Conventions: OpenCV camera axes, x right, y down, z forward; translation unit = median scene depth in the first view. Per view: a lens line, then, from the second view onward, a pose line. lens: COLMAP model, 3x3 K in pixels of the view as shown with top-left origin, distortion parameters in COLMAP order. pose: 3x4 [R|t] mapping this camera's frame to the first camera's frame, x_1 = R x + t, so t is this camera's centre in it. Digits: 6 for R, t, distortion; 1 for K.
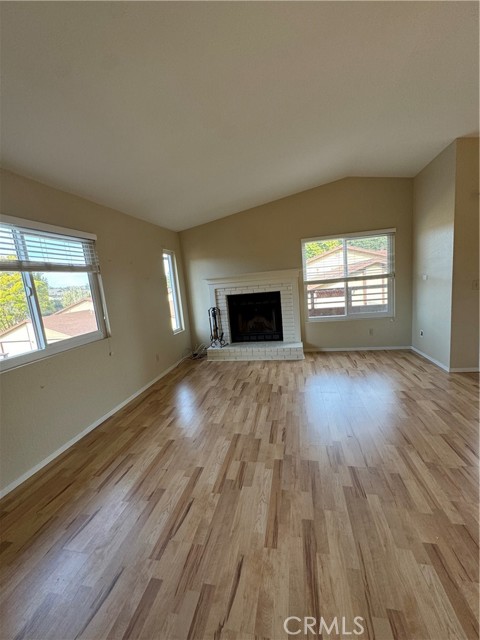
lens RADIAL K [[254.9, 0, 241.0], [0, 254.9, 320.7], [0, 0, 1]] dist [-0.002072, 0.000278]
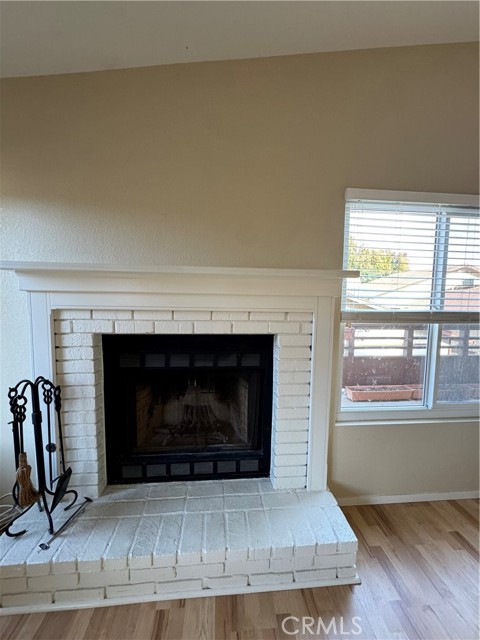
lens RADIAL K [[254.9, 0, 239.9], [0, 254.9, 317.5], [0, 0, 1]] dist [-0.002072, 0.000278]
pose [[0.953288, 0.076959, 0.292095, 0.011707], [-0.055536, 0.995170, -0.080953, -0.104280], [-0.296914, 0.060950, 0.952957, 0.673866]]
